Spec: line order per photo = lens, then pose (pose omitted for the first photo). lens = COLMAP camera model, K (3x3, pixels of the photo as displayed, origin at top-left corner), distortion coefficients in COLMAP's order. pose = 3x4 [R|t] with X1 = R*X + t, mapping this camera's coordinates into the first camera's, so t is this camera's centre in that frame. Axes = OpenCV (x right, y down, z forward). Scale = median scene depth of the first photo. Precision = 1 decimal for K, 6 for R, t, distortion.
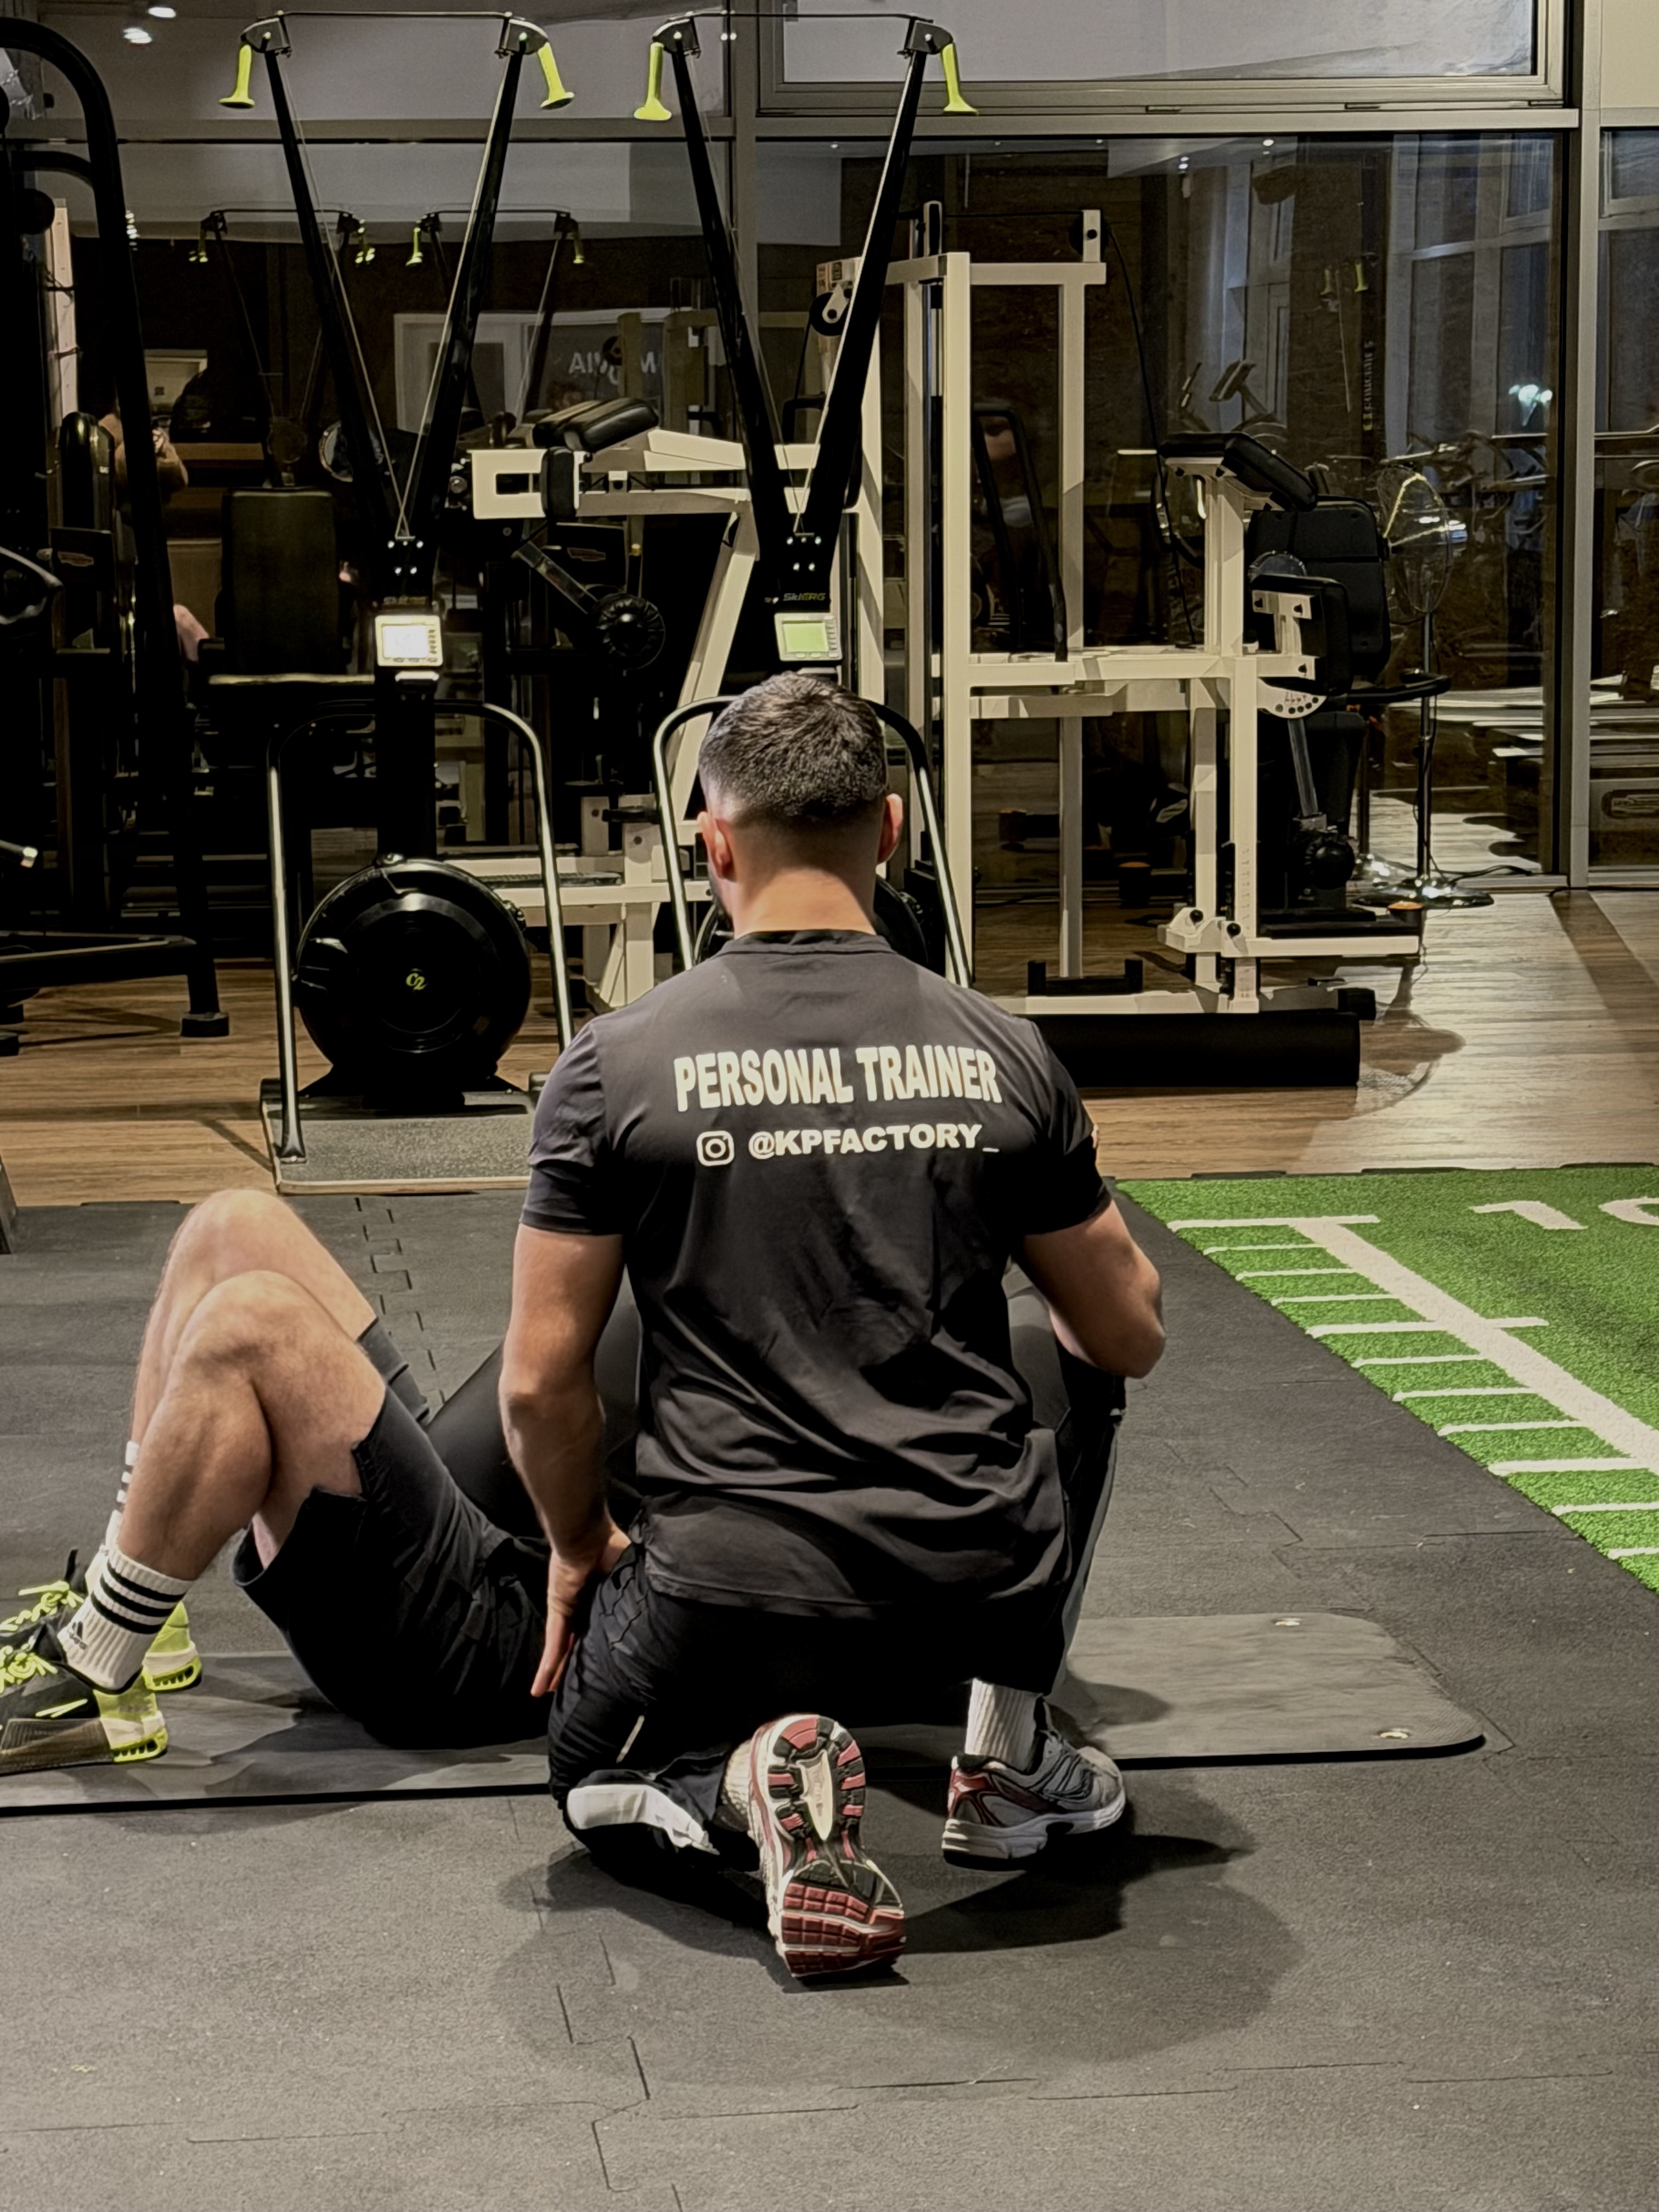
lens RADIAL K [[5275.8, 0, 722.2], [0, 5275.8, 1104.6], [0, 0, 1]] dist [0.082945, 0.177006]
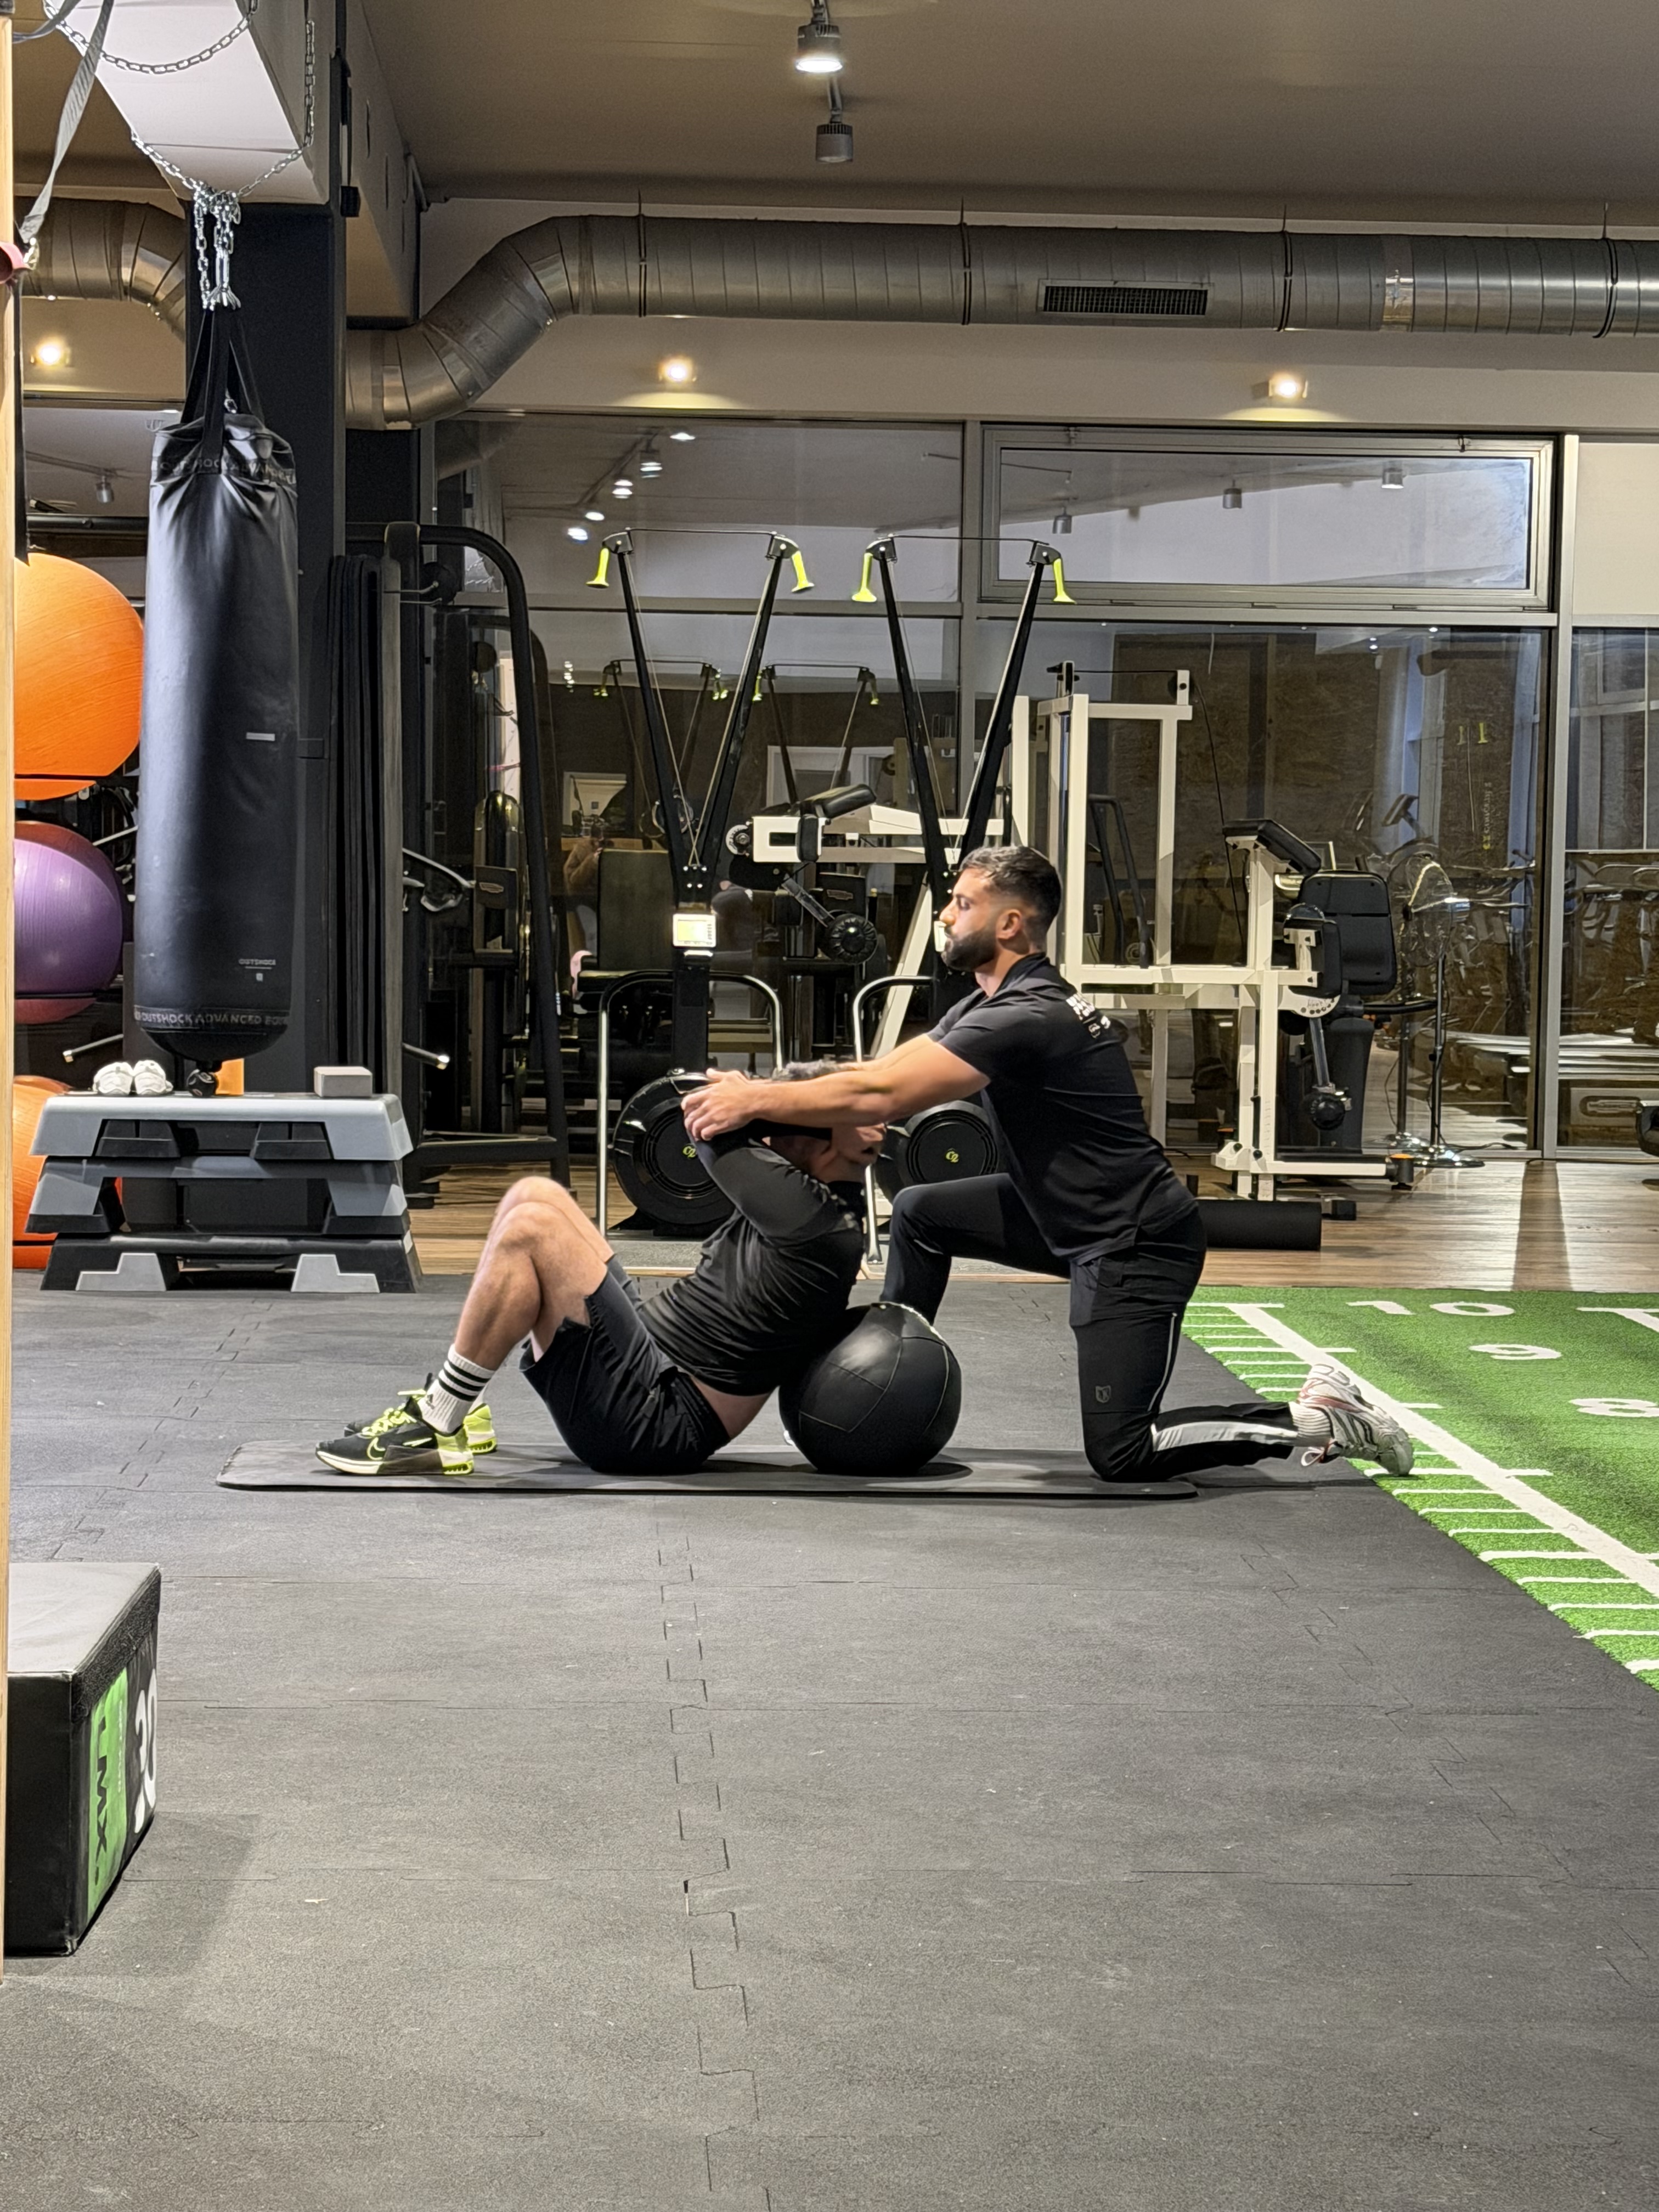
lens RADIAL K [[4300.7, 0, 829.5], [0, 4300.7, 1106.0], [0, 0, 1]] dist [-0.010501, -0.090806]
pose [[0.998361, 0.032578, -0.047057, 0.033327], [-0.035626, 0.997219, -0.065455, 0.036003], [0.044794, 0.067024, 0.996745, -0.201286]]
